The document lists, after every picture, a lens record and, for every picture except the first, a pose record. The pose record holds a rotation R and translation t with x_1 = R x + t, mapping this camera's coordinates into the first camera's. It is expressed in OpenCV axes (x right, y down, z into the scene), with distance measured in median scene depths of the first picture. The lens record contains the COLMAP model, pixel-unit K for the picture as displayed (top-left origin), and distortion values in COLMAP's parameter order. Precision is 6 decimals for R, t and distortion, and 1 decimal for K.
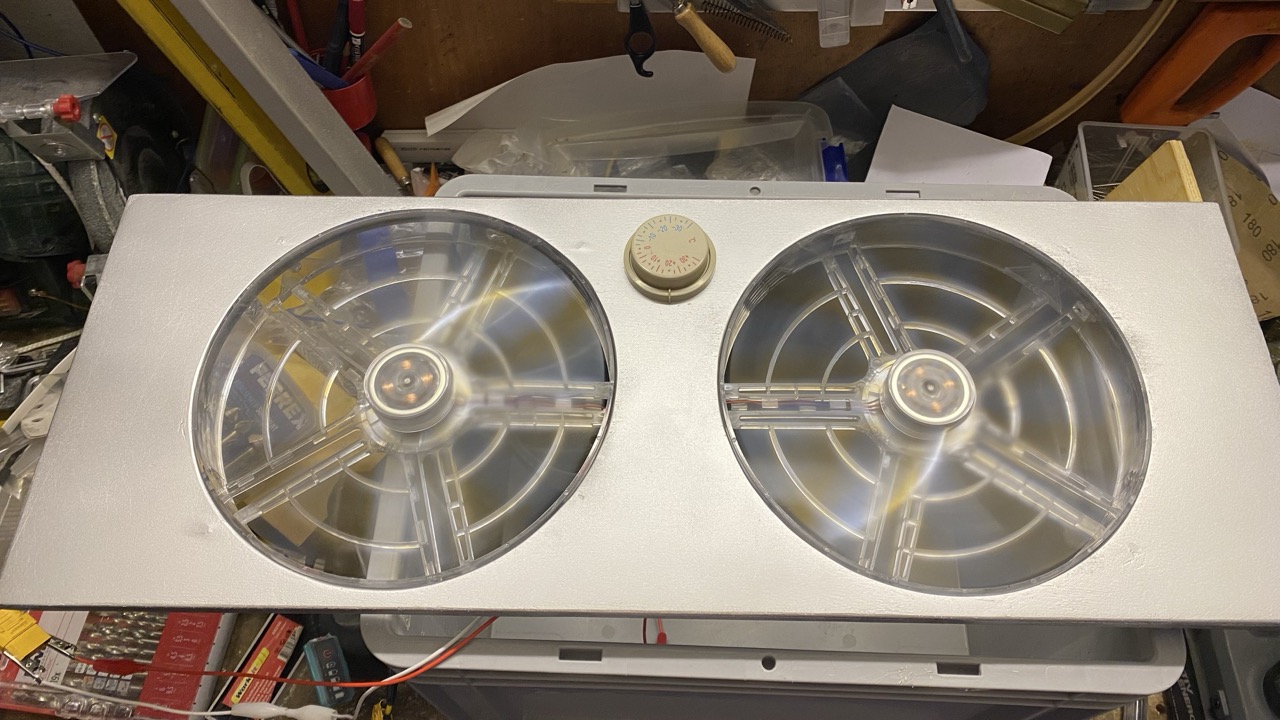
lens RADIAL K [[956.3, 0, 640.0], [0, 956.3, 360.0], [0, 0, 1]] dist [-0.000887, -0.000432]
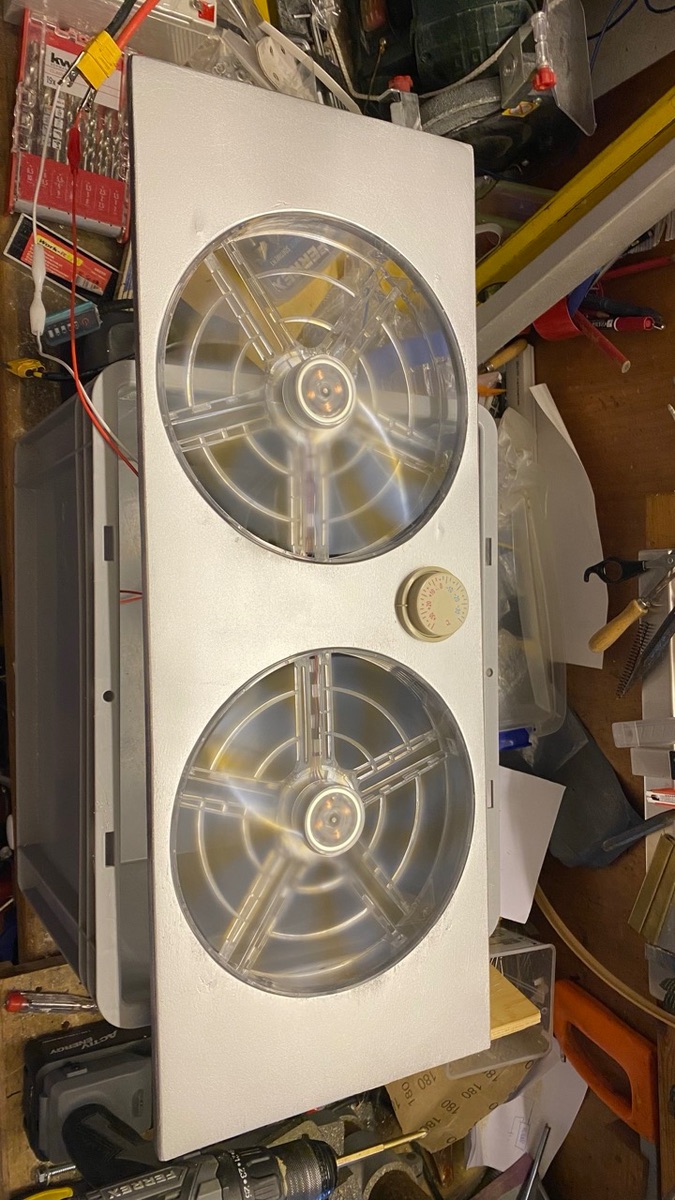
lens RADIAL K [[896.5, 0, 337.5], [0, 896.5, 600.0], [0, 0, 1]] dist [-0.000887, -0.000432]
pose [[0.032231, 0.998881, 0.034619, -0.016180], [-0.999406, 0.032631, -0.011052, 0.024492], [-0.012169, -0.034242, 0.999339, -0.124145]]
